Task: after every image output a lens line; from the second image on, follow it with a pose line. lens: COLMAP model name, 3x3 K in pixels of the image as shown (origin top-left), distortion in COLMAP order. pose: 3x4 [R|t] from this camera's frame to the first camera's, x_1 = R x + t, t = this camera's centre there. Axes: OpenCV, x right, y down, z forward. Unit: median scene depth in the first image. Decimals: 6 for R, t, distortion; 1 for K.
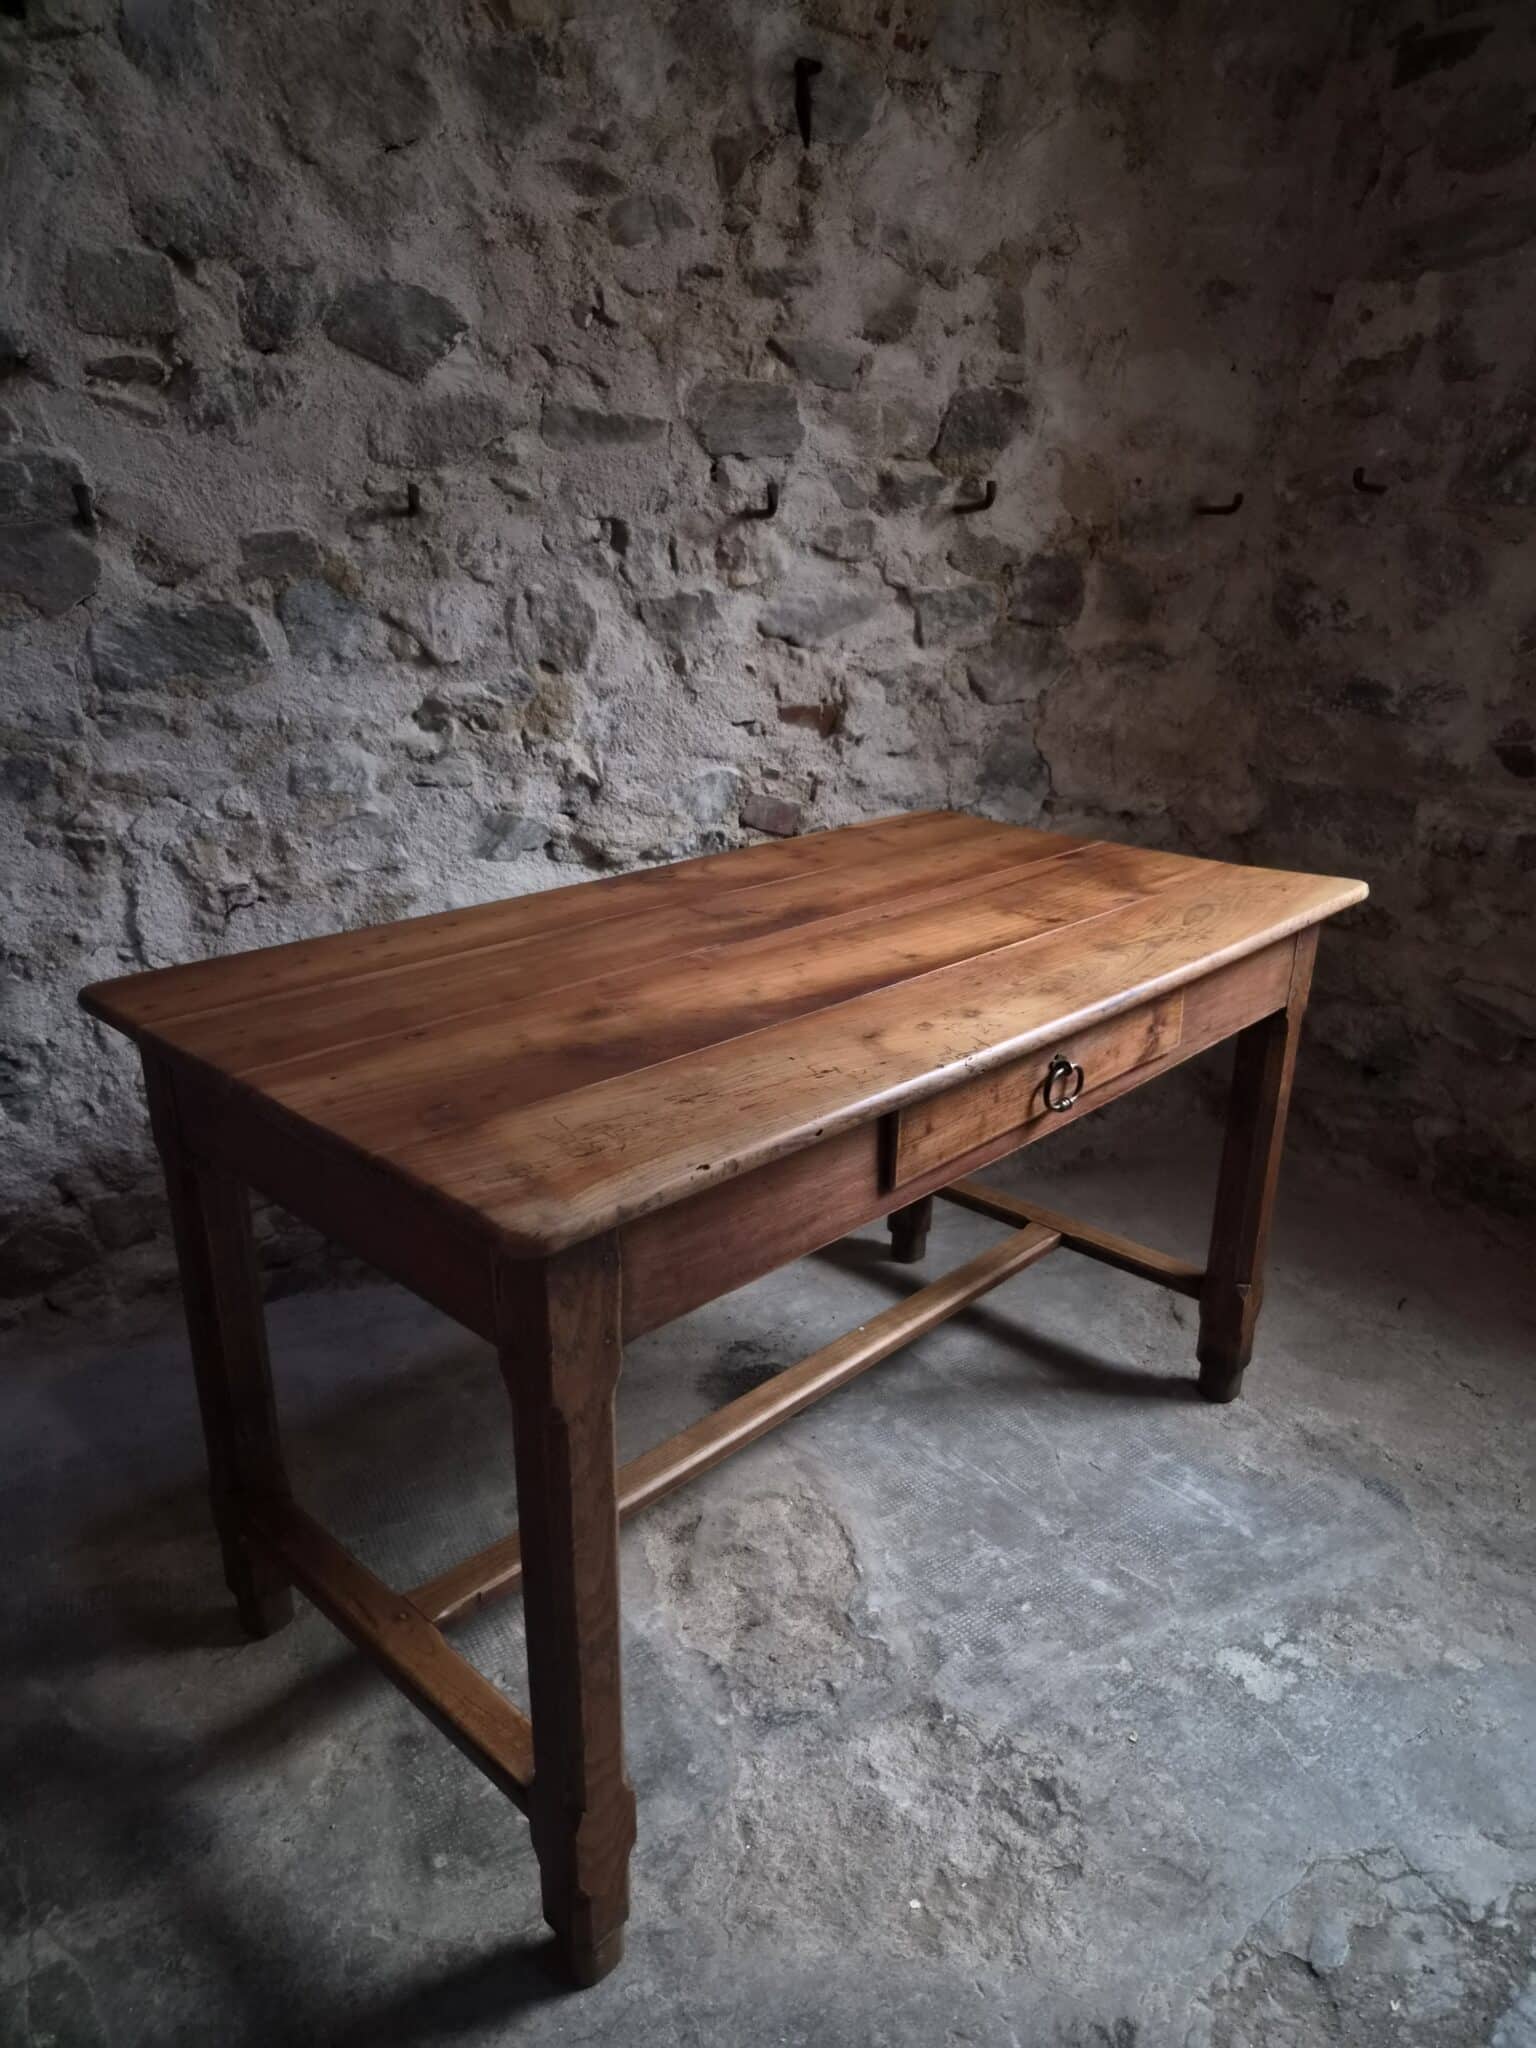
lens RADIAL K [[1372.2, 0, 775.3], [0, 1372.2, 1043.7], [0, 0, 1]] dist [0.062671, -0.048505]
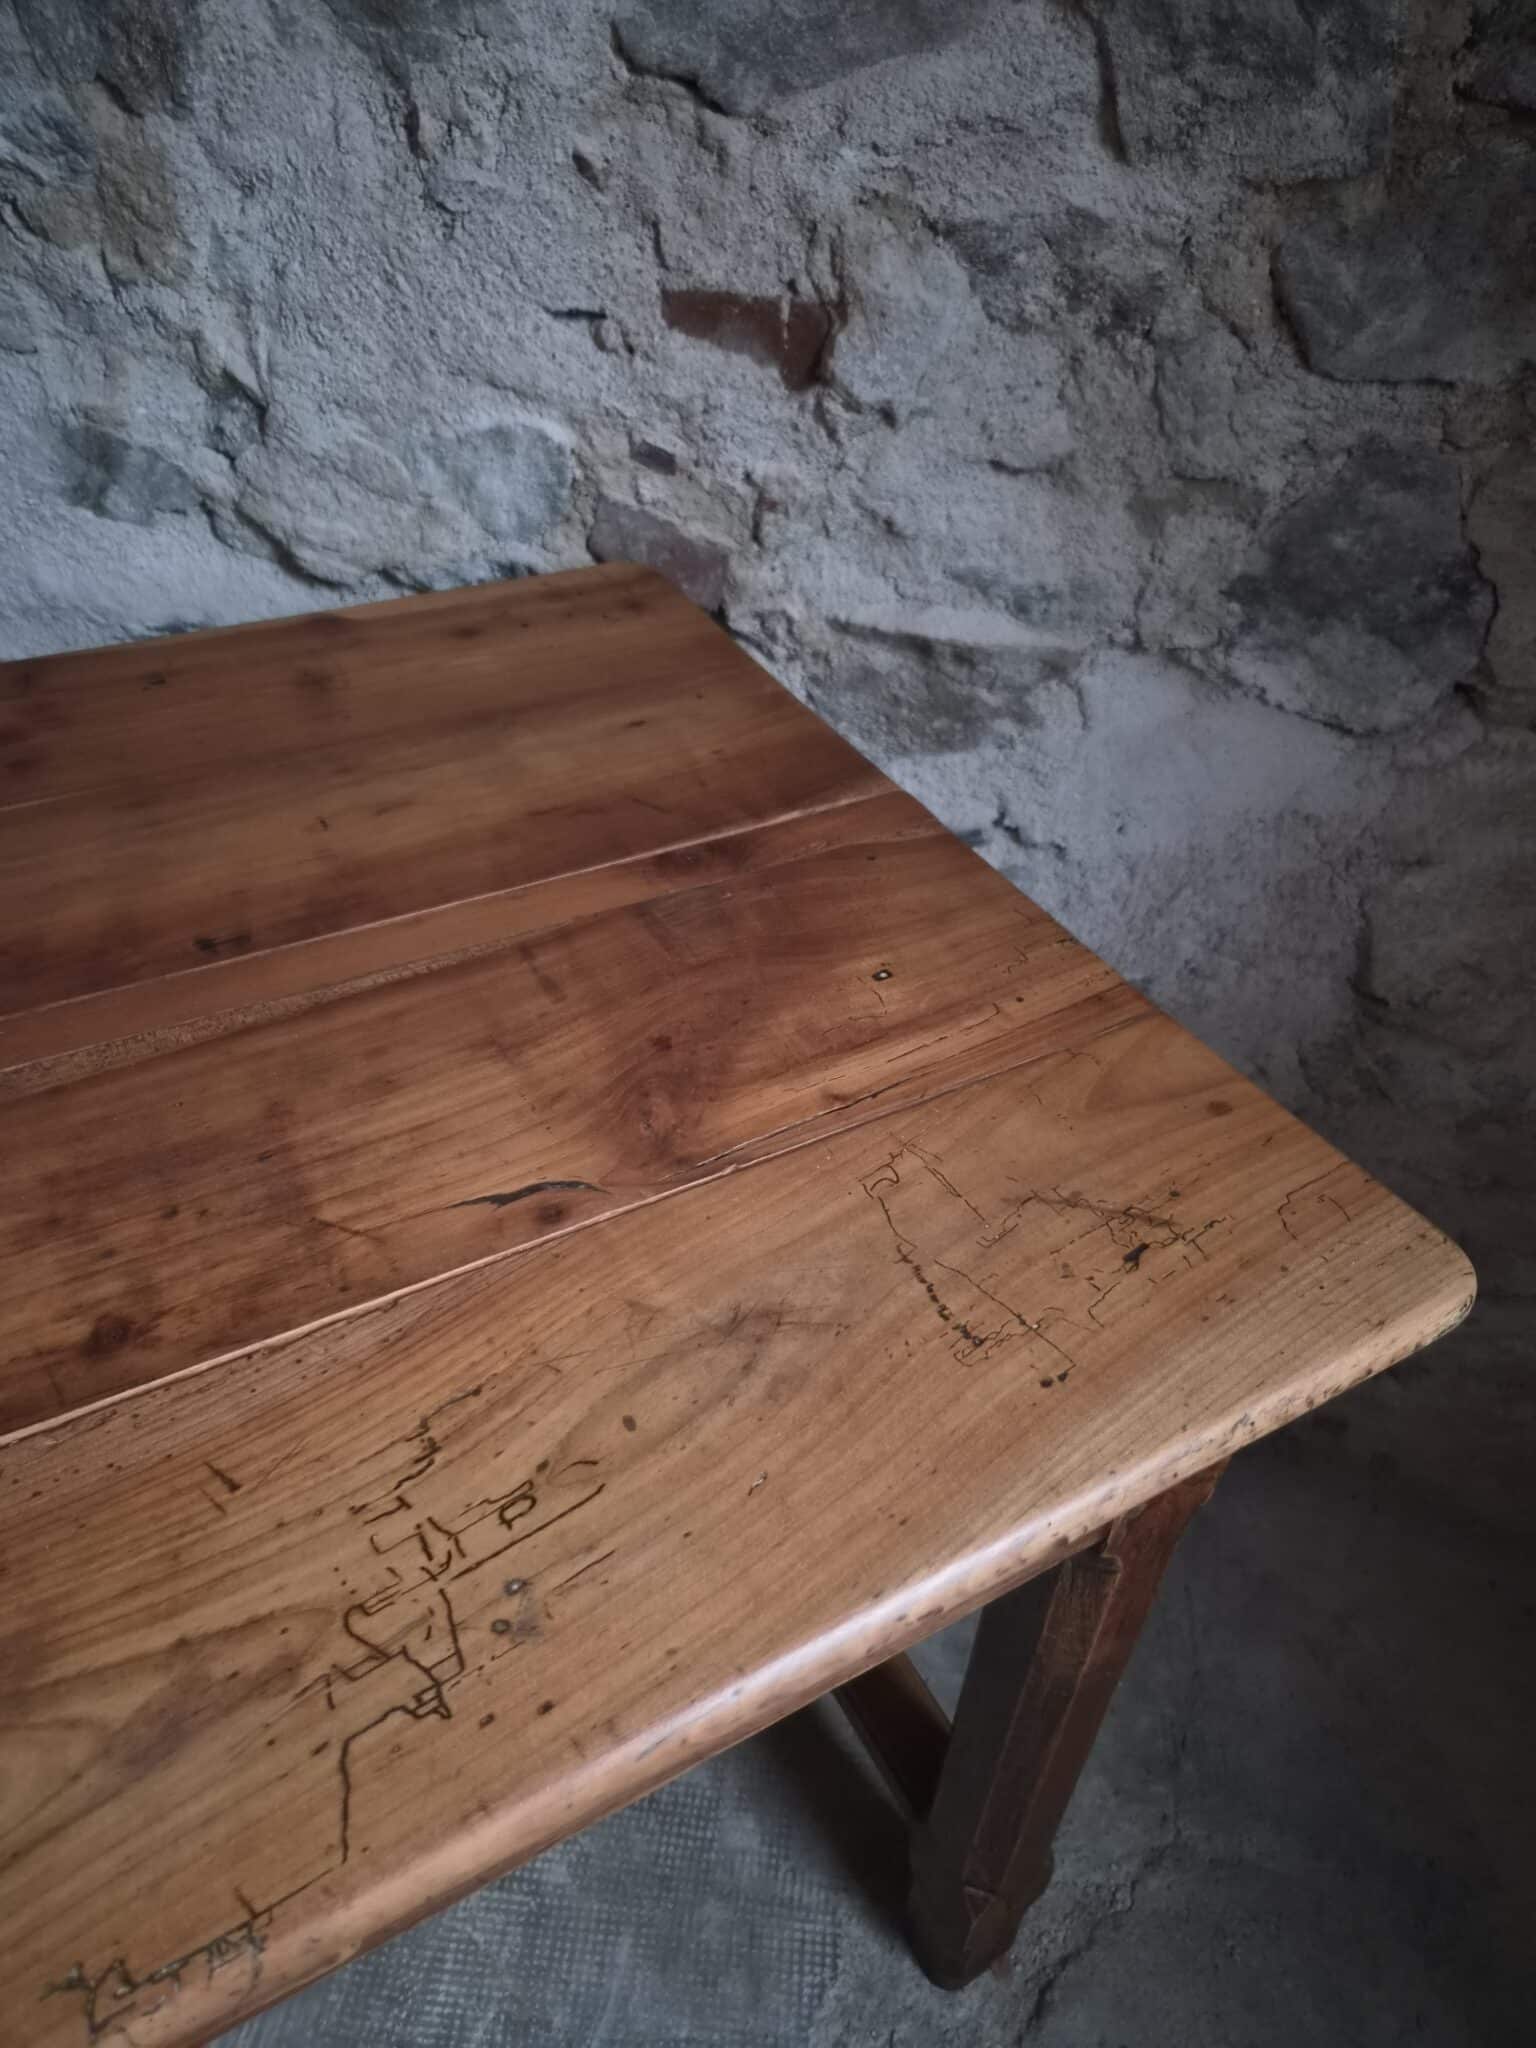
lens RADIAL K [[1386.2, 0, 774.2], [0, 1386.2, 1037.4], [0, 0, 1]] dist [0.053374, -0.044993]
pose [[0.777712, 0.426824, -0.461503, 0.327287], [-0.248246, 0.883014, 0.398323, -0.242420], [0.577527, -0.195214, 0.792688, 0.721557]]
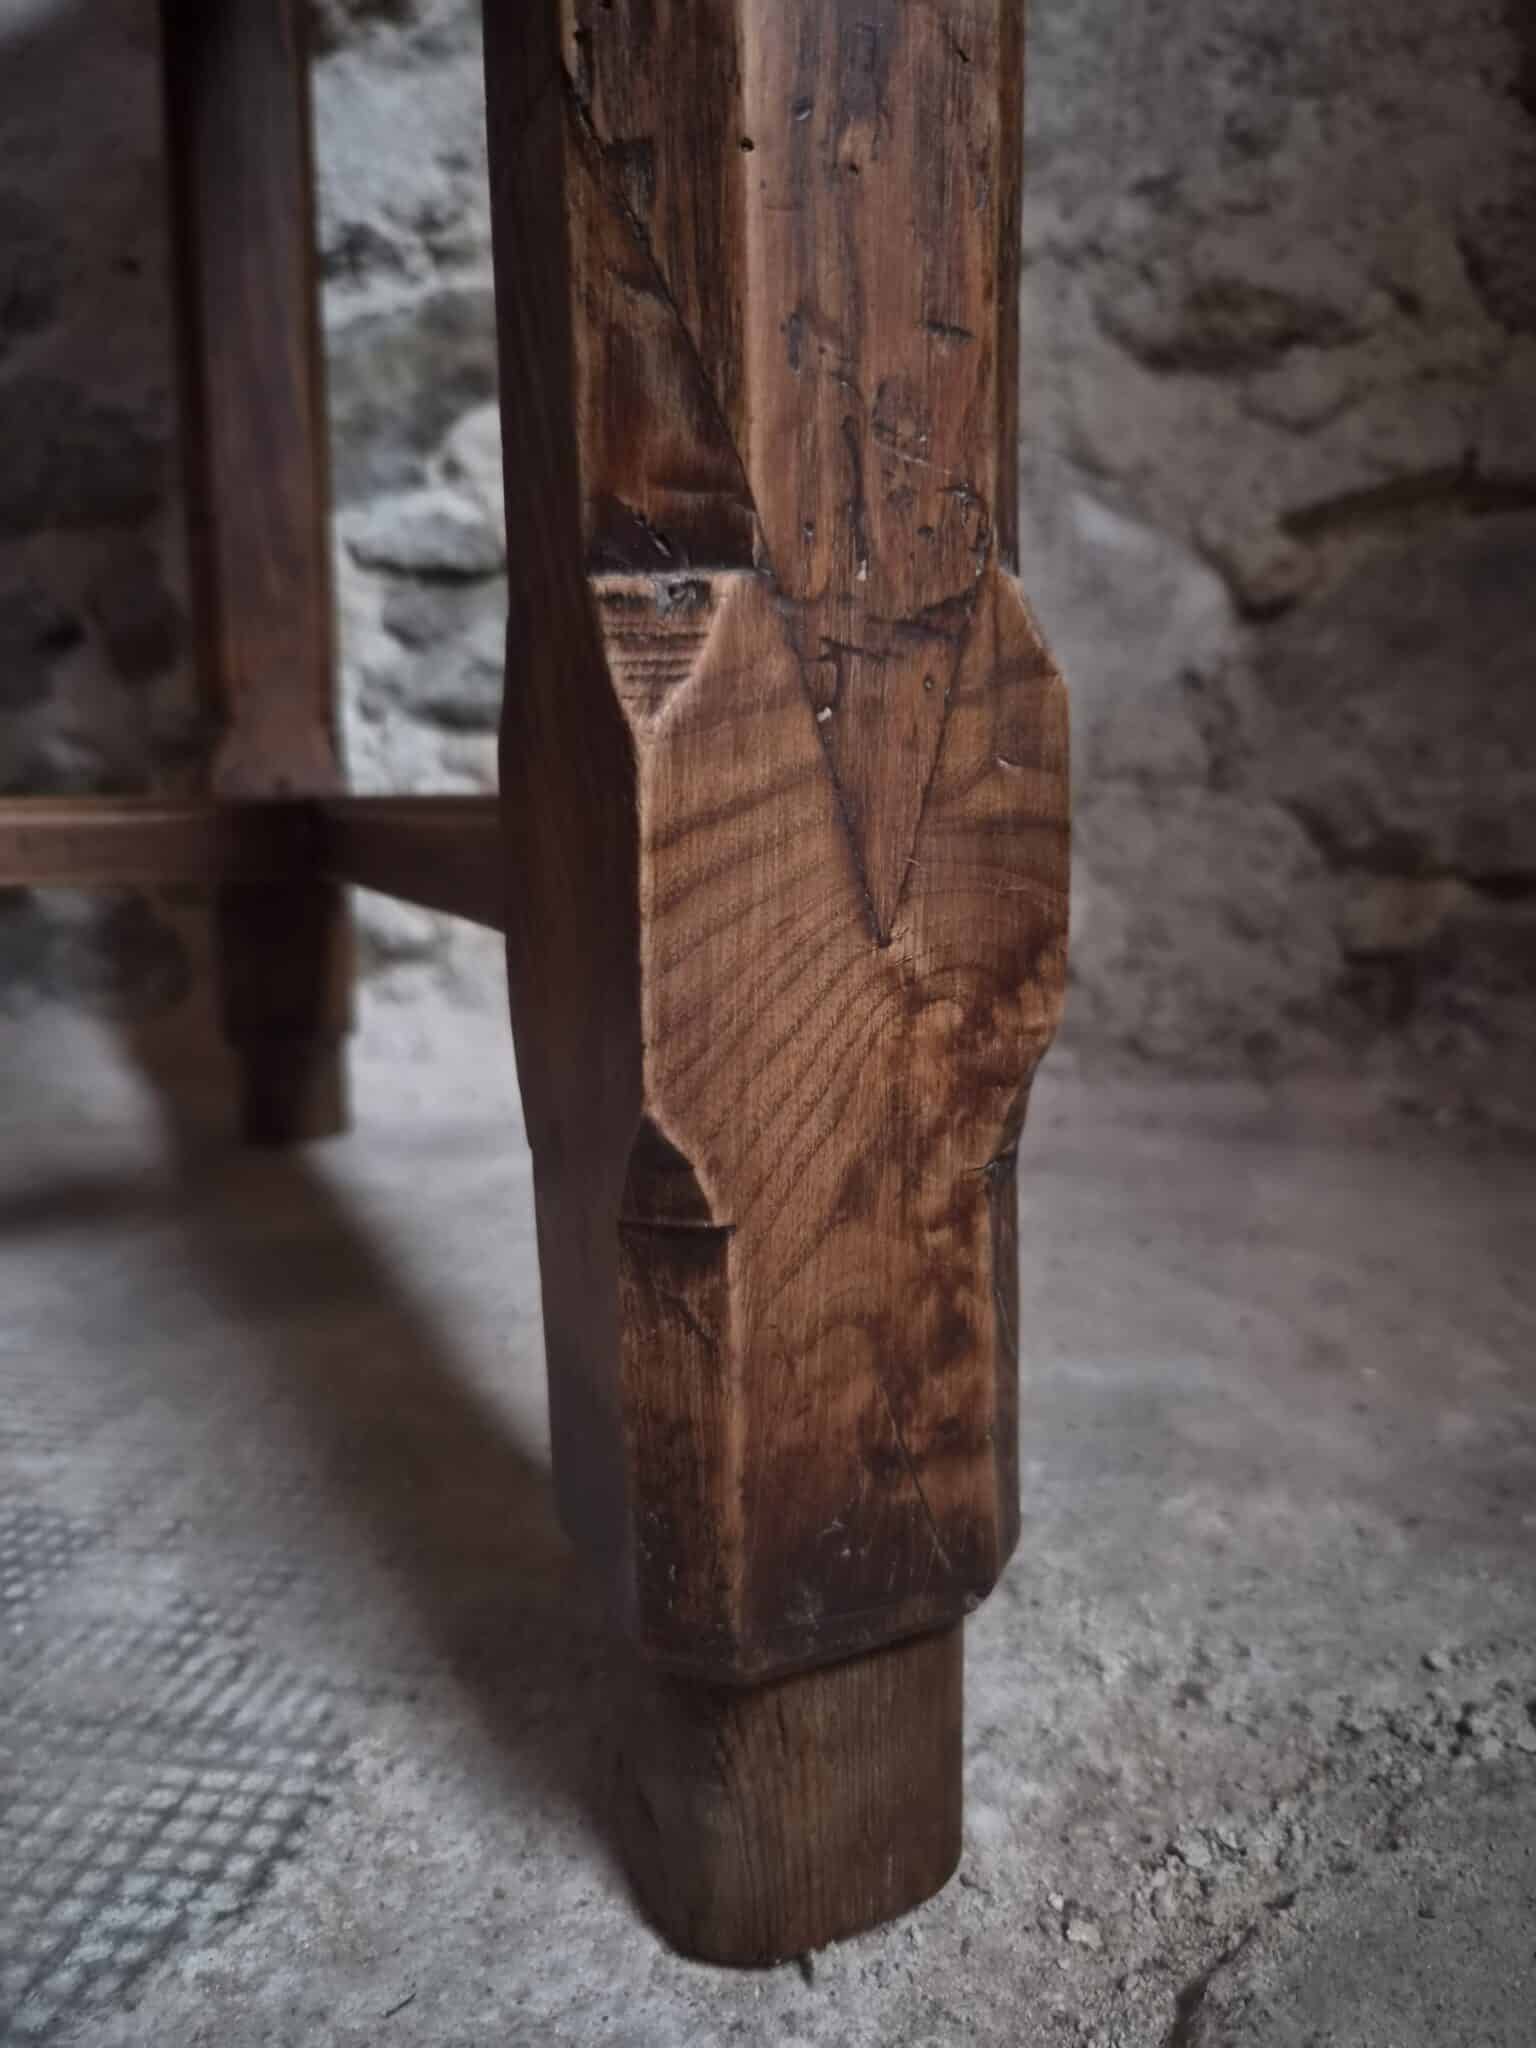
lens RADIAL K [[1434.2, 0, 787.5], [0, 1434.2, 1035.7], [0, 0, 1]] dist [0.029355, -0.044839]
pose [[0.738479, 0.097742, -0.667154, 0.356133], [-0.215373, 0.971799, -0.096024, 0.165847], [0.638955, 0.214599, 0.738705, 0.984364]]
